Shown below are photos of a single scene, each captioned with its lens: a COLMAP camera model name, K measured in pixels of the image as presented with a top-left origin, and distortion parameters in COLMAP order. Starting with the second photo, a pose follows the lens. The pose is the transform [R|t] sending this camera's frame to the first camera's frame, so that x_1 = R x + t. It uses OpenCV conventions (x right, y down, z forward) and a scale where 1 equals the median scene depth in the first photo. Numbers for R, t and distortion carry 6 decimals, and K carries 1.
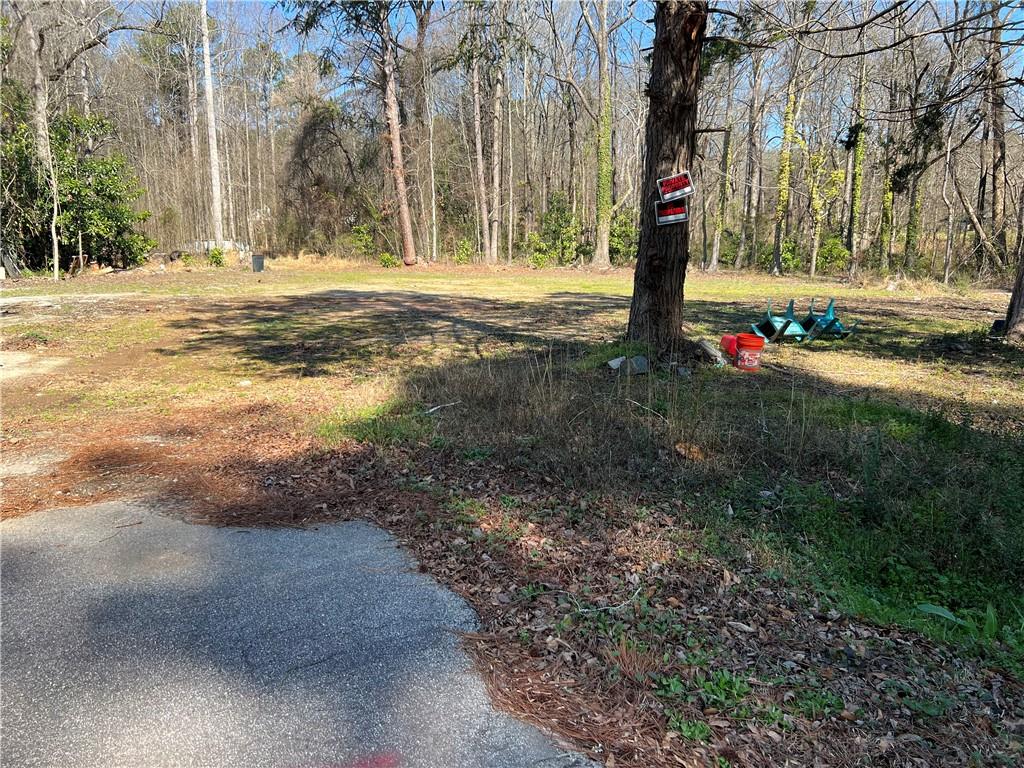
lens RADIAL K [[782.8, 0, 510.2], [0, 782.8, 388.8], [0, 0, 1]] dist [0.038832, -0.030072]
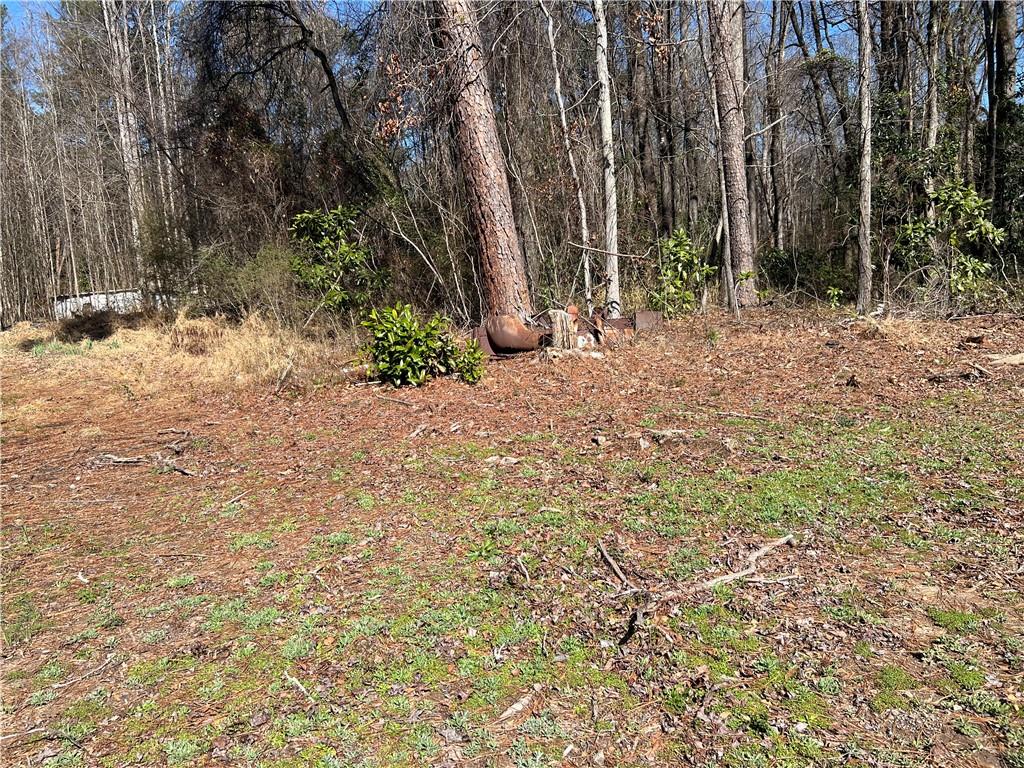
lens RADIAL K [[782.8, 0, 512.4], [0, 782.8, 382.9], [0, 0, 1]] dist [0.038832, -0.030072]
pose [[0.994215, -0.059313, -0.089551, -0.107653], [0.055465, 0.997452, -0.044868, -0.137162], [0.091984, 0.039642, 0.994971, 0.771076]]
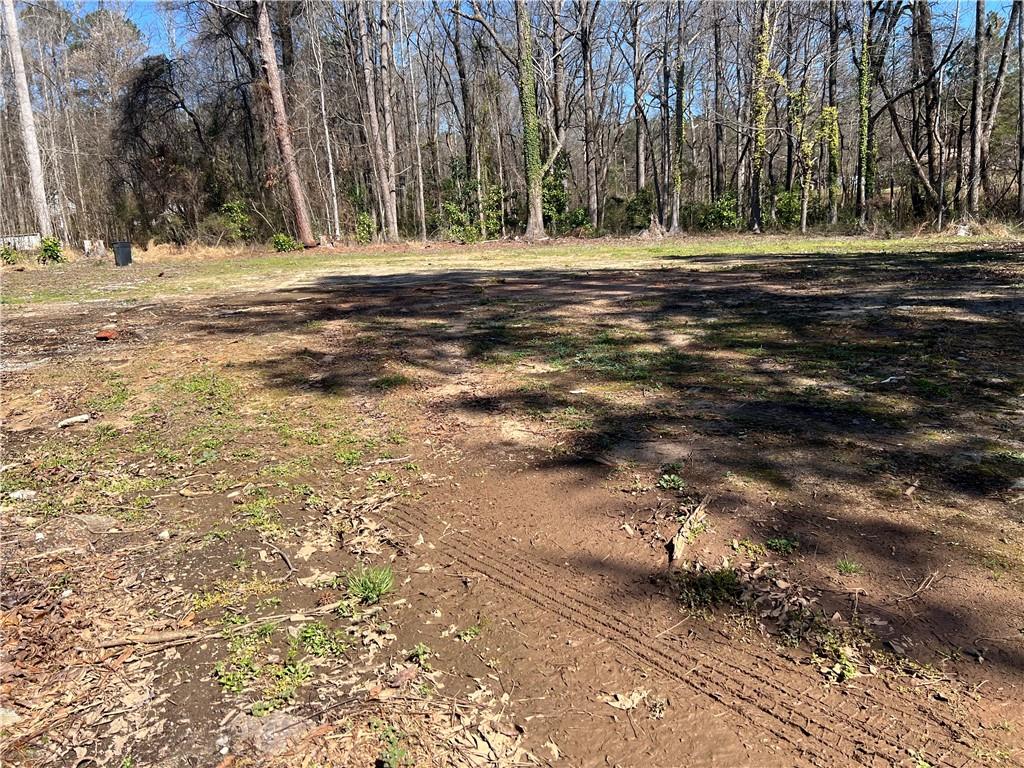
lens RADIAL K [[782.8, 0, 514.1], [0, 782.8, 382.0], [0, 0, 1]] dist [0.038832, -0.030072]
pose [[0.971858, -0.095737, 0.215237, -0.108830], [0.093315, 0.995406, 0.021407, -0.019985], [-0.216298, -0.000720, 0.976327, 0.174551]]
